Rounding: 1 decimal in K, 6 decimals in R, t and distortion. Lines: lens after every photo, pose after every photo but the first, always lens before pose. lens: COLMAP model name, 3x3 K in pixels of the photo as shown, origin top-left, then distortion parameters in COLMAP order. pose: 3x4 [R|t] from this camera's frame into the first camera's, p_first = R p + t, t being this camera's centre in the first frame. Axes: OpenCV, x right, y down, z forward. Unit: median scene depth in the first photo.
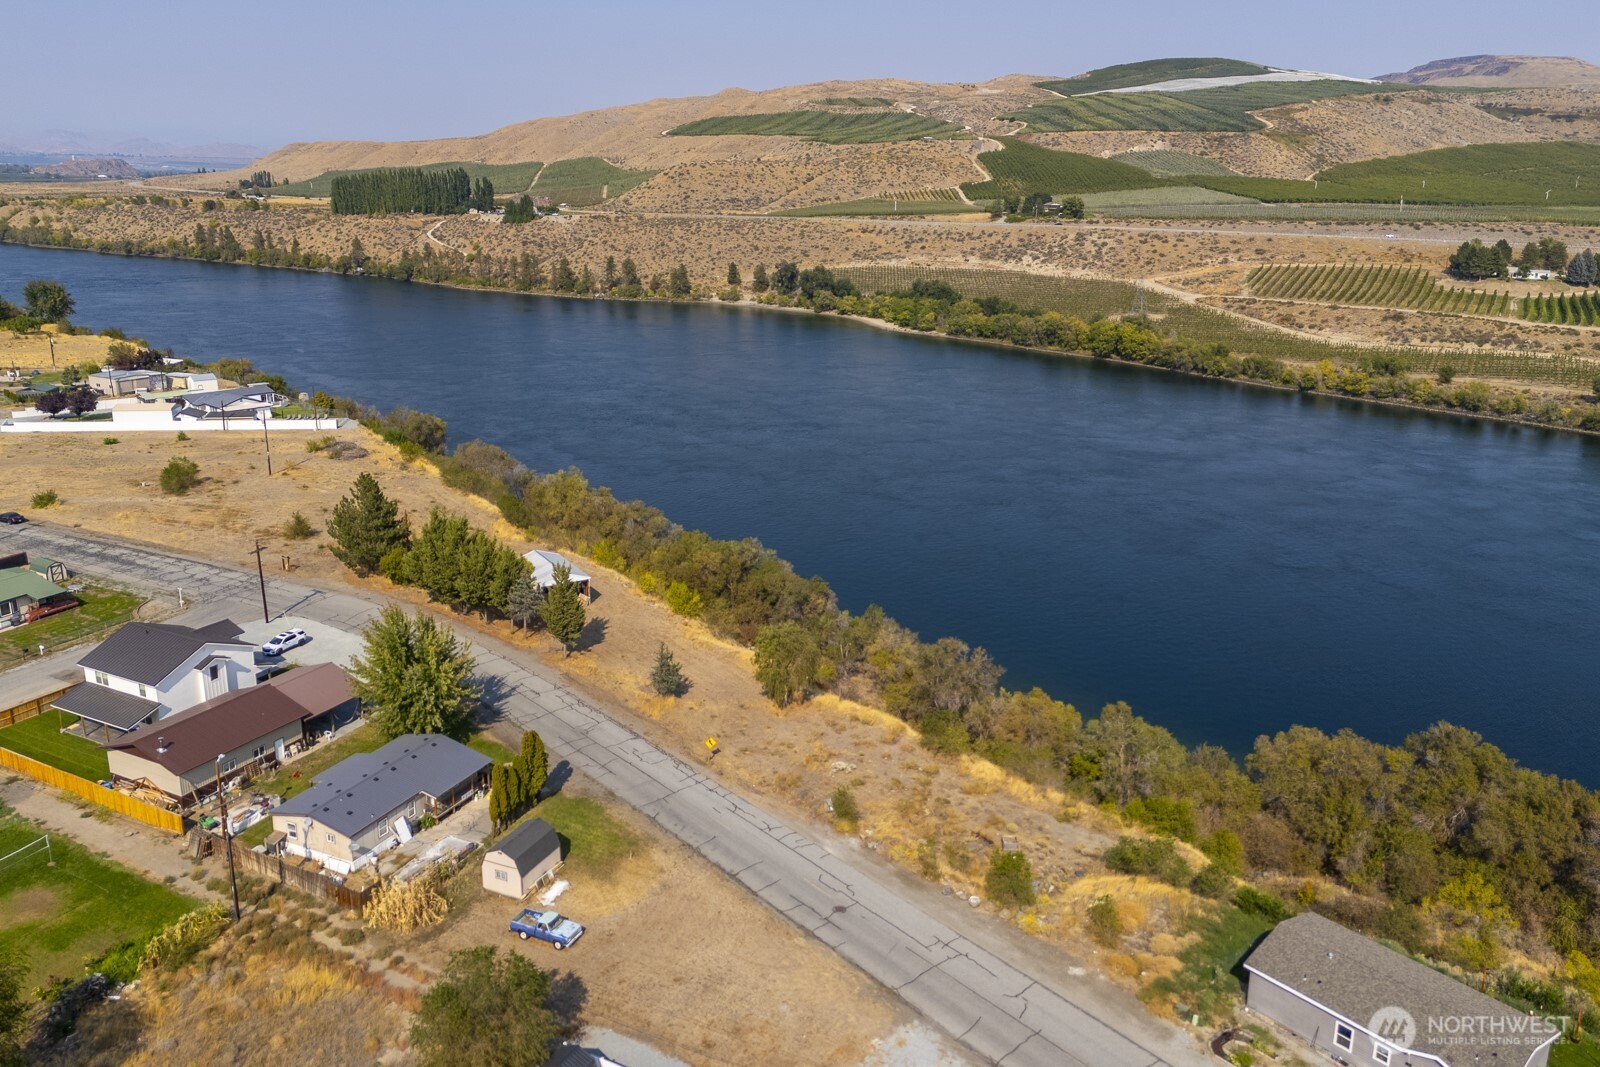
lens RADIAL K [[1185.5, 0, 800.2], [0, 1185.5, 508.7], [0, 0, 1]] dist [0.072712, -0.065095]
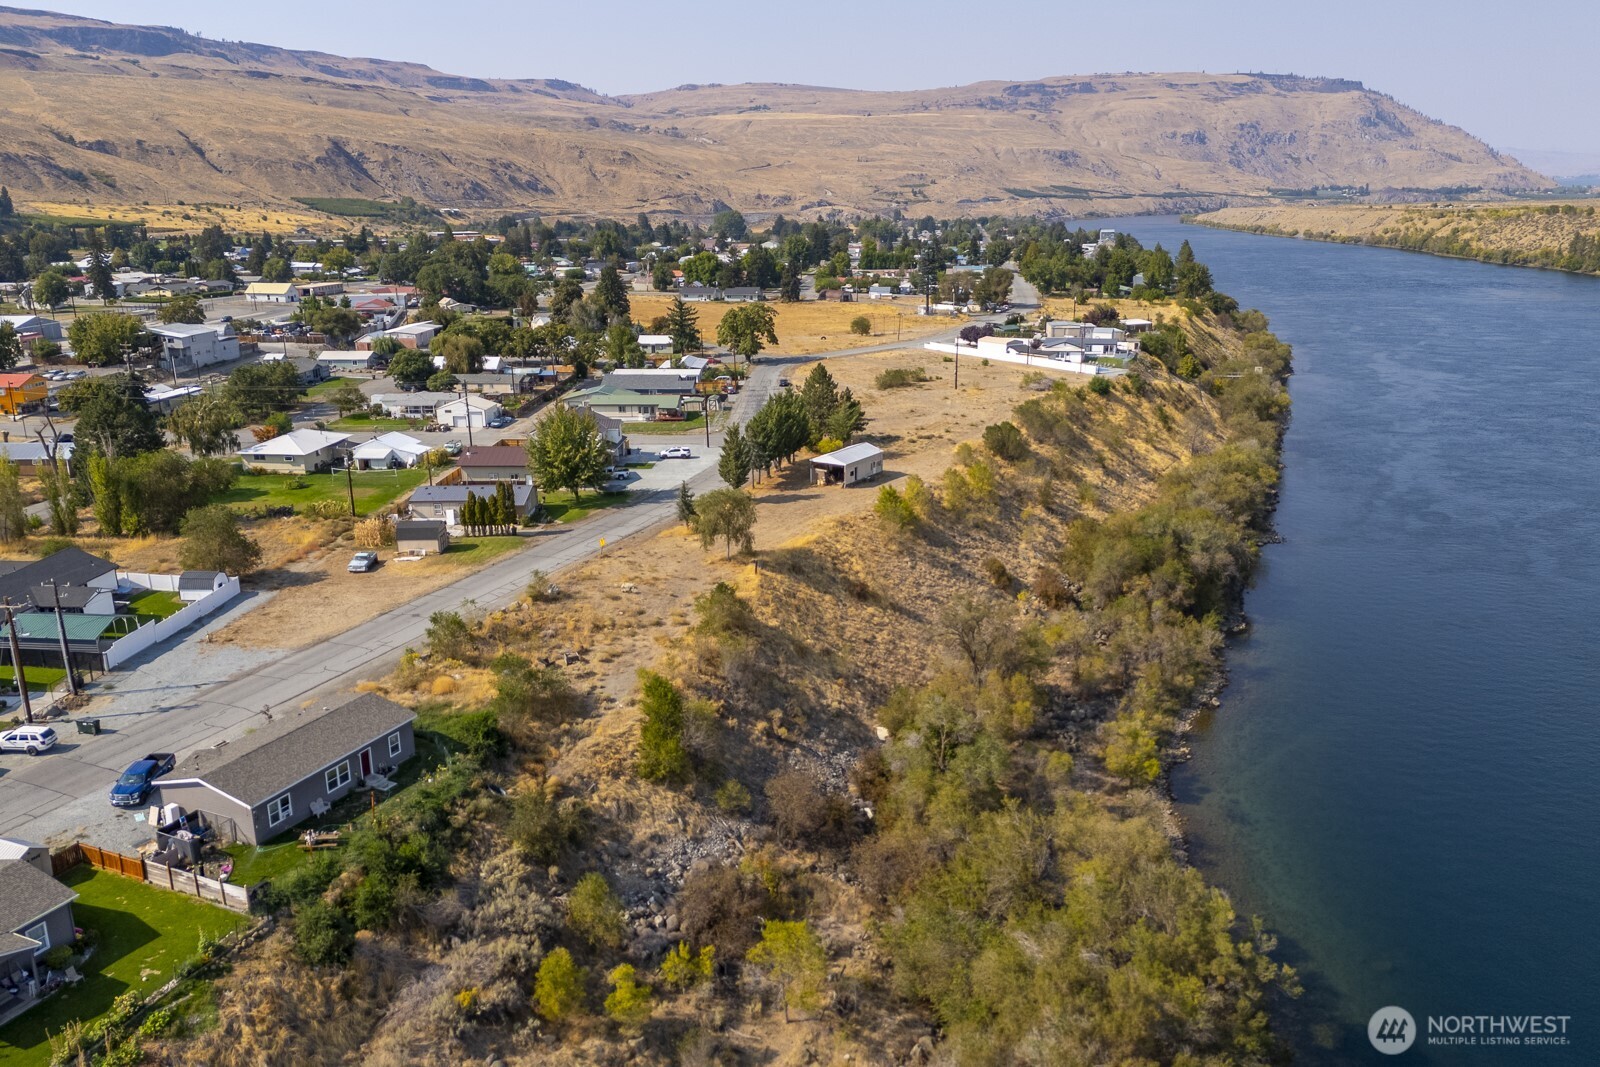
lens RADIAL K [[1176.7, 0, 794.6], [0, 1176.7, 538.3], [0, 0, 1]] dist [0.065425, -0.058594]
pose [[0.419619, 0.235074, -0.876733, 0.178132], [-0.228881, 0.962075, 0.148411, -0.006755], [0.878370, 0.138391, 0.457508, 0.095482]]
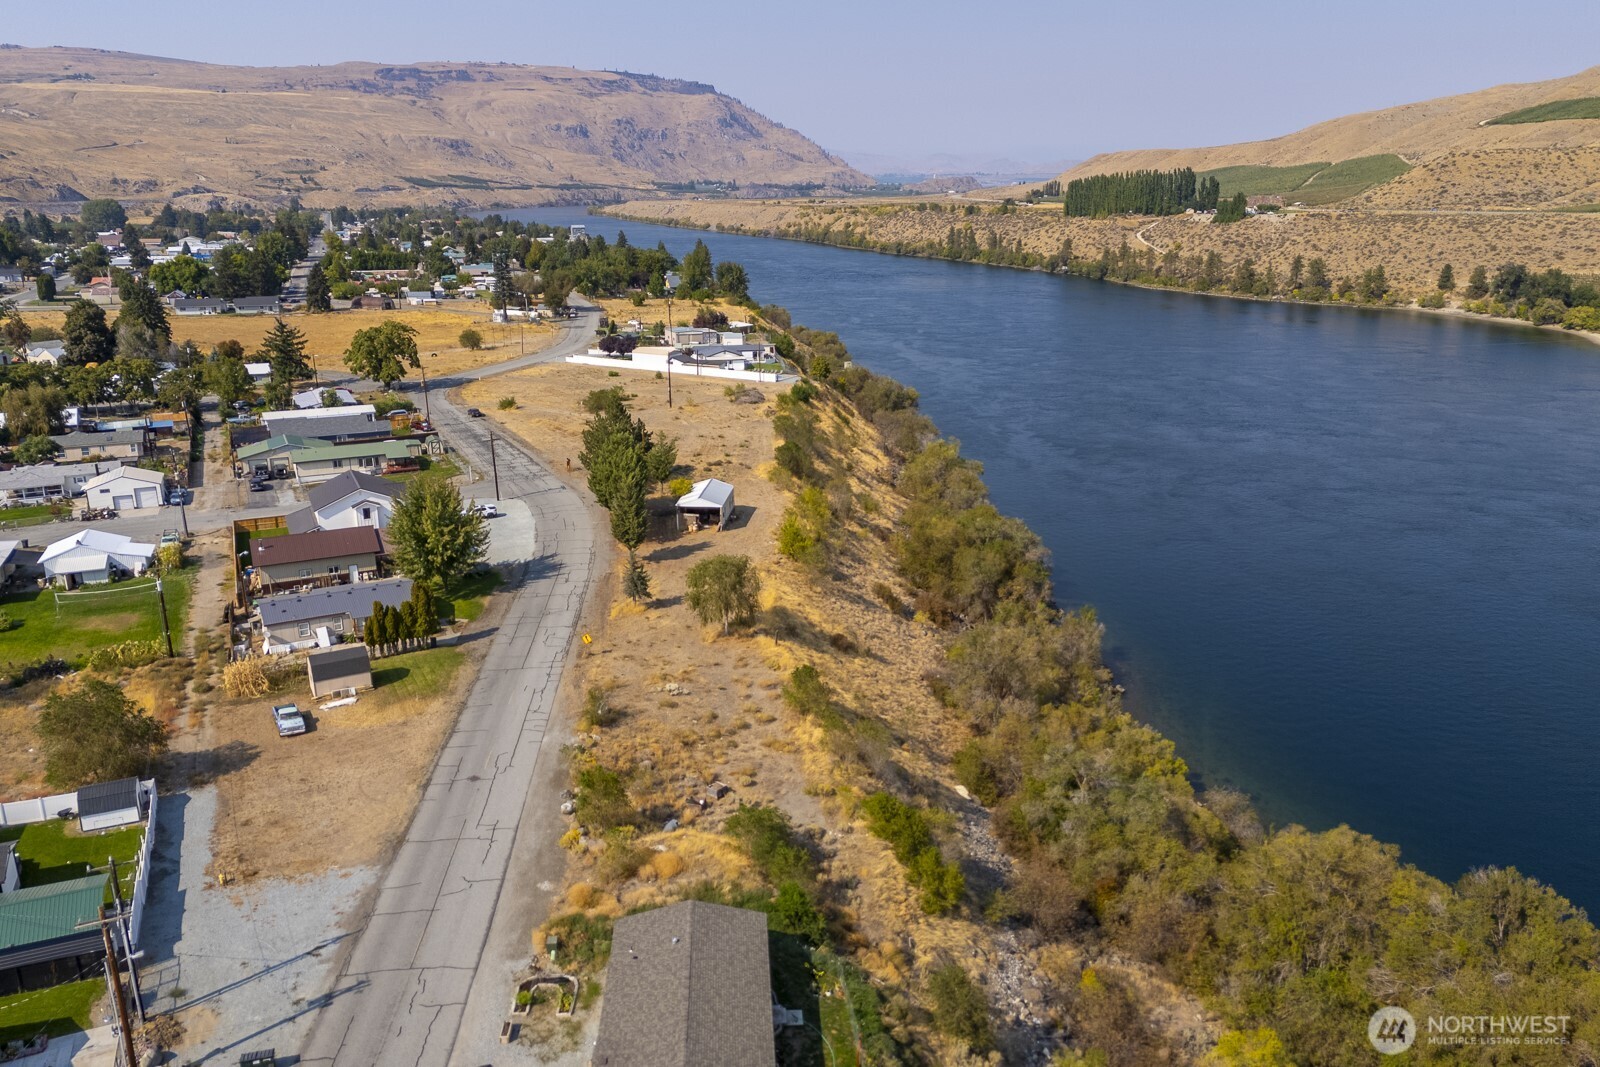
lens RADIAL K [[1176.7, 0, 794.6], [0, 1176.7, 538.3], [0, 0, 1]] dist [0.065425, -0.058594]
pose [[0.797565, 0.159477, -0.581771, 0.107554], [-0.149633, 0.986582, 0.065309, 0.001603], [0.584380, 0.034964, 0.810727, 0.038802]]
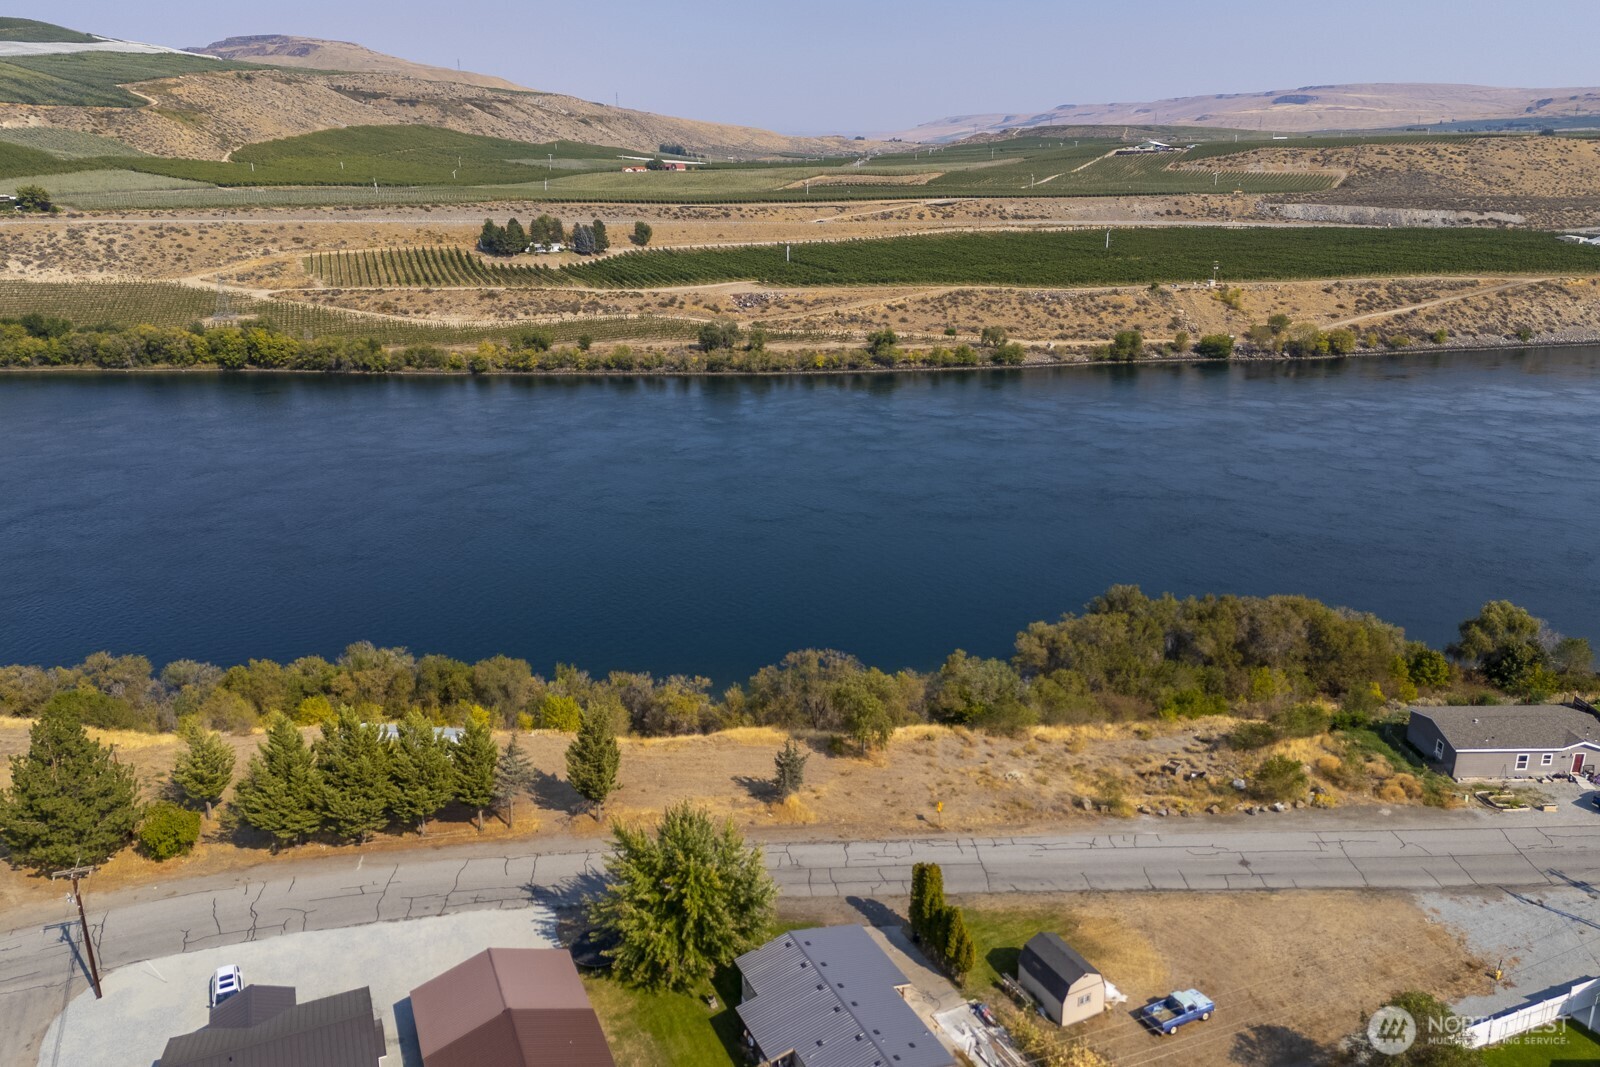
lens RADIAL K [[1165.3, 0, 799.0], [0, 1165.3, 570.7], [0, 0, 1]] dist [0.064372, -0.055113]
pose [[0.632019, -0.270703, 0.726135, -0.122929], [0.219706, 0.961151, 0.167088, -0.026374], [-0.743156, 0.053934, 0.666941, 0.071412]]
